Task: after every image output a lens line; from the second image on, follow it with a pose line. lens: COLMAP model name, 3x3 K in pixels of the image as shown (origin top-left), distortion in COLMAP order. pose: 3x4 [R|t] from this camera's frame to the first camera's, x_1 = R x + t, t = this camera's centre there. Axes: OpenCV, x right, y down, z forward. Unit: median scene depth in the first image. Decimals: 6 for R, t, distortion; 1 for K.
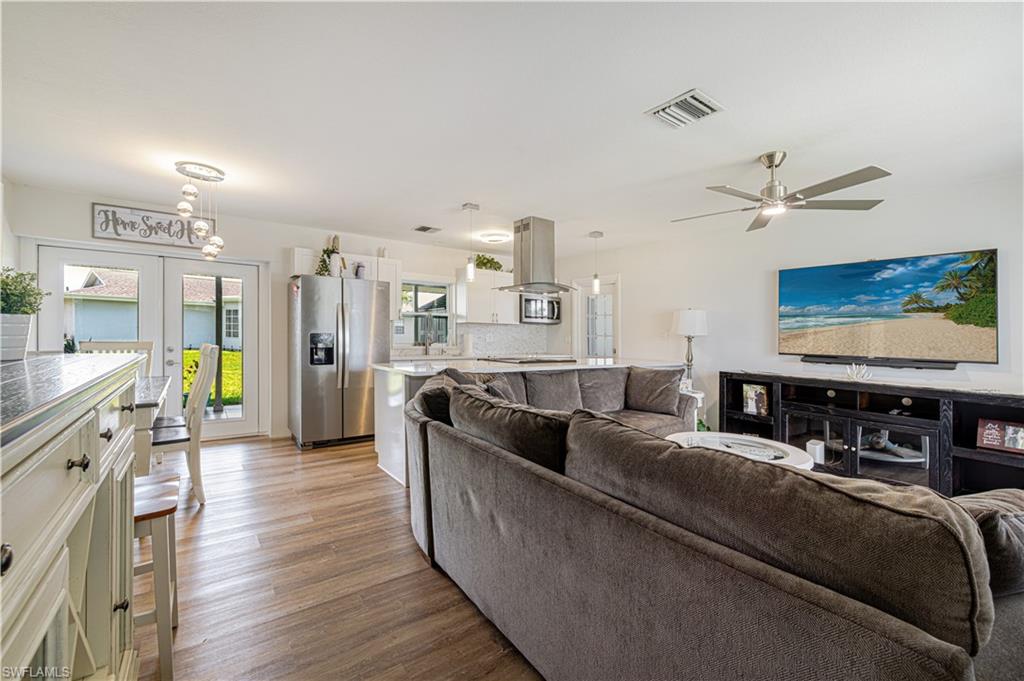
lens RADIAL K [[438.9, 0, 509.5], [0, 438.9, 332.0], [0, 0, 1]] dist [-0.000943, 0.000141]
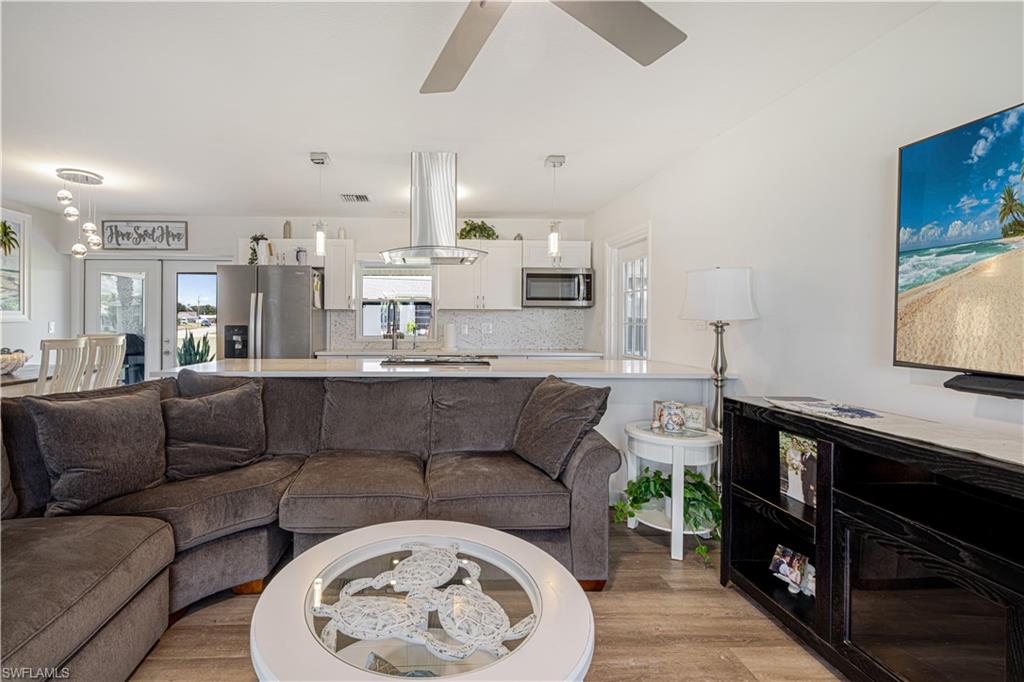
lens RADIAL K [[462.4, 0, 432.7], [0, 462.4, 315.0], [0, 0, 1]] dist [0.003169, 0.001046]
pose [[0.824640, -0.024073, -0.565145, 0.536890], [0.014150, 0.999659, -0.021935, 0.010185], [0.565481, 0.010092, 0.824700, 0.452256]]
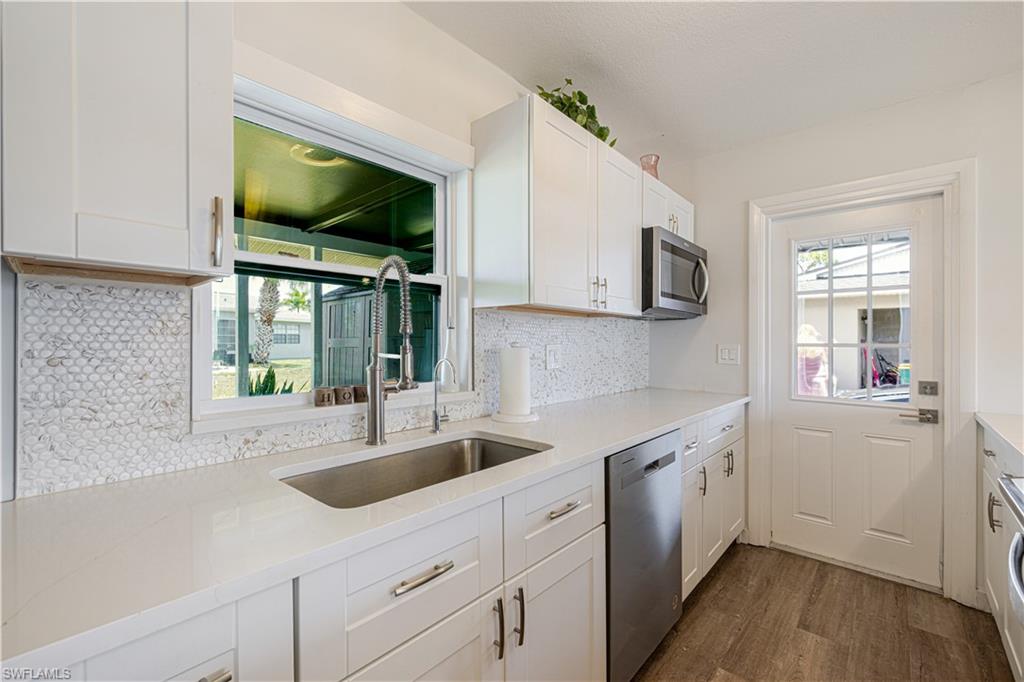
lens RADIAL K [[438.9, 0, 504.9], [0, 438.9, 339.0], [0, 0, 1]] dist [-0.000943, 0.000141]
pose [[0.978827, -0.013403, 0.204249, -0.246207], [0.013341, 0.999910, 0.001680, -0.001593], [-0.204253, 0.001080, 0.978918, 1.106476]]
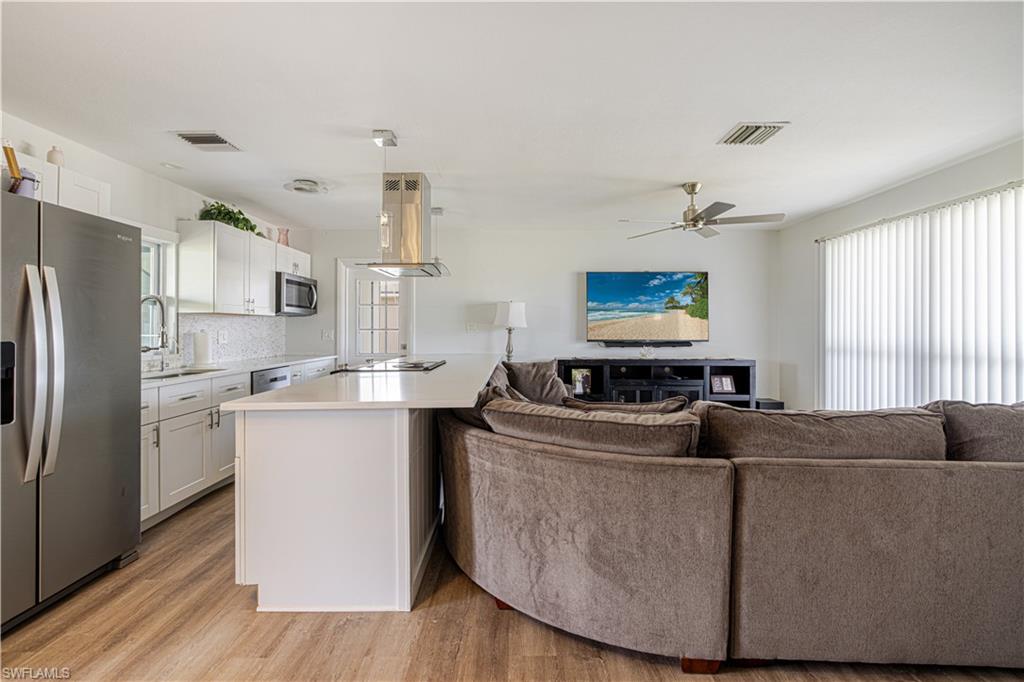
lens RADIAL K [[438.9, 0, 516.1], [0, 438.9, 327.6], [0, 0, 1]] dist [-0.000943, 0.000141]
pose [[0.589718, -0.019071, 0.807384, -0.500561], [0.009267, 0.999815, 0.016848, -0.010711], [-0.807556, -0.002453, 0.589785, 0.469158]]
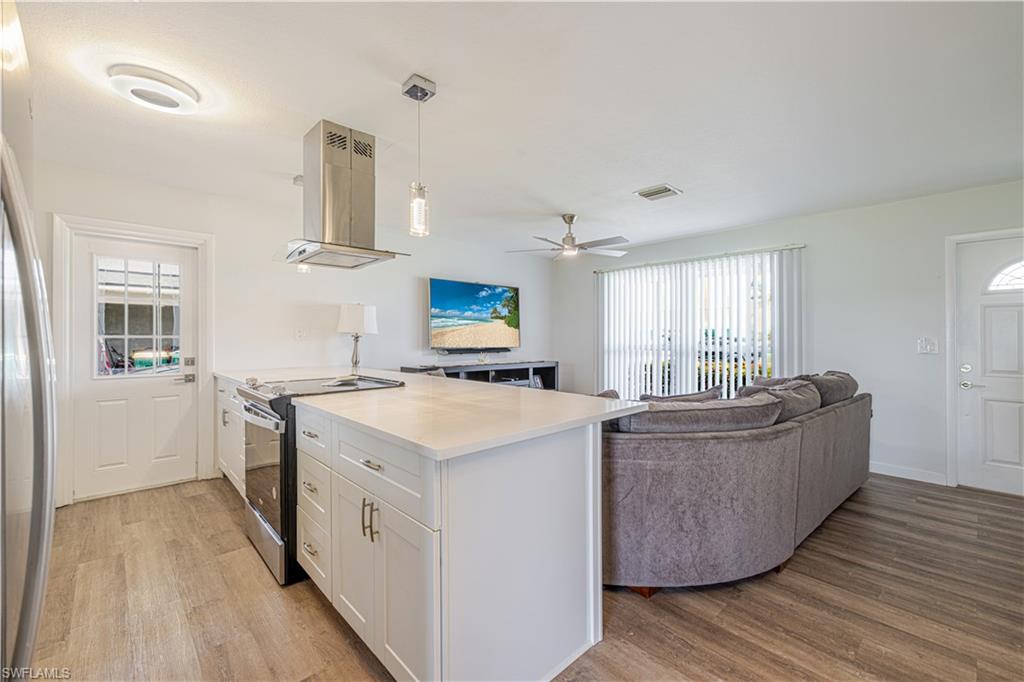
lens RADIAL K [[428.3, 0, 510.3], [0, 428.3, 340.1], [0, 0, 1]] dist [-0.002845, 0.000720]
pose [[-0.113623, -0.026171, 0.993179, -0.593630], [-0.006977, 0.999649, 0.025544, -0.005381], [-0.993499, -0.004027, -0.113766, 0.964150]]
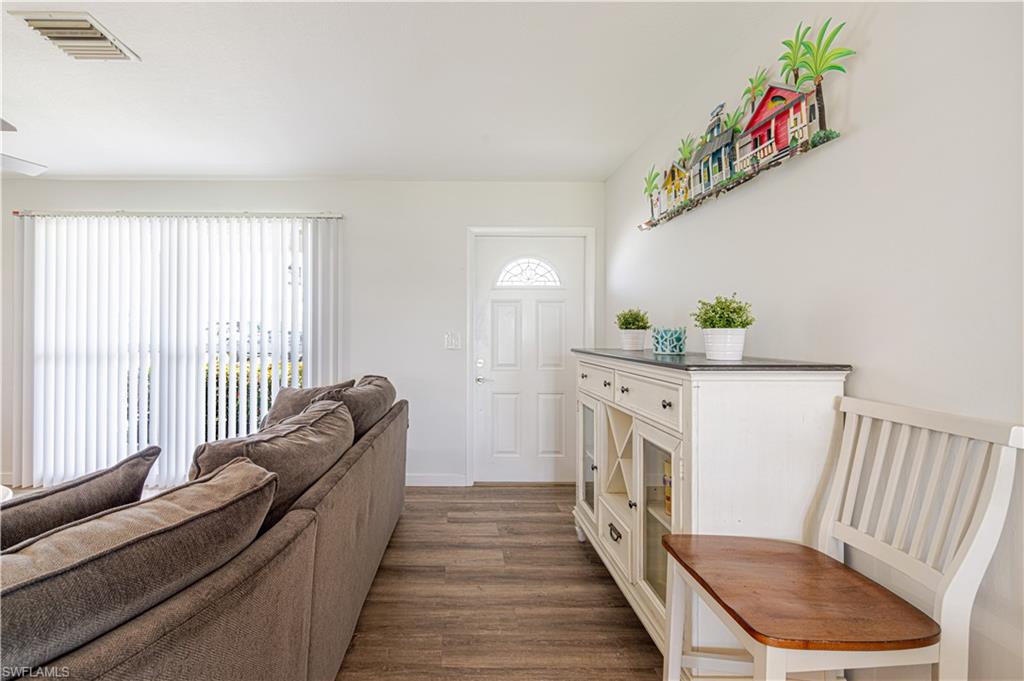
lens RADIAL K [[438.9, 0, 462.8], [0, 438.9, 315.6], [0, 0, 1]] dist [-0.000943, 0.000141]
pose [[-0.820818, -0.002946, 0.571182, -0.322022], [-0.019110, 0.999569, -0.022306, -0.007660], [-0.570870, -0.029224, -0.820520, 0.701583]]
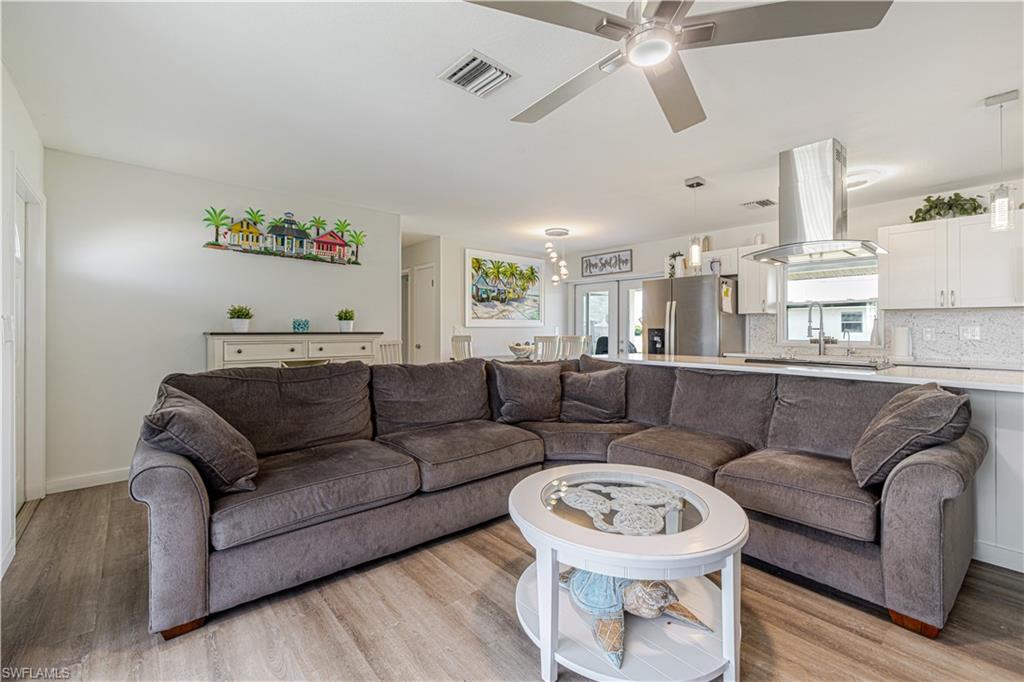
lens RADIAL K [[428.3, 0, 510.3], [0, 428.3, 328.2], [0, 0, 1]] dist [-0.002845, 0.000720]
pose [[0.082943, -0.022305, -0.996305, 0.750214], [-0.000290, 0.999749, -0.022406, 0.031710], [0.996554, 0.002148, 0.082916, 0.562187]]
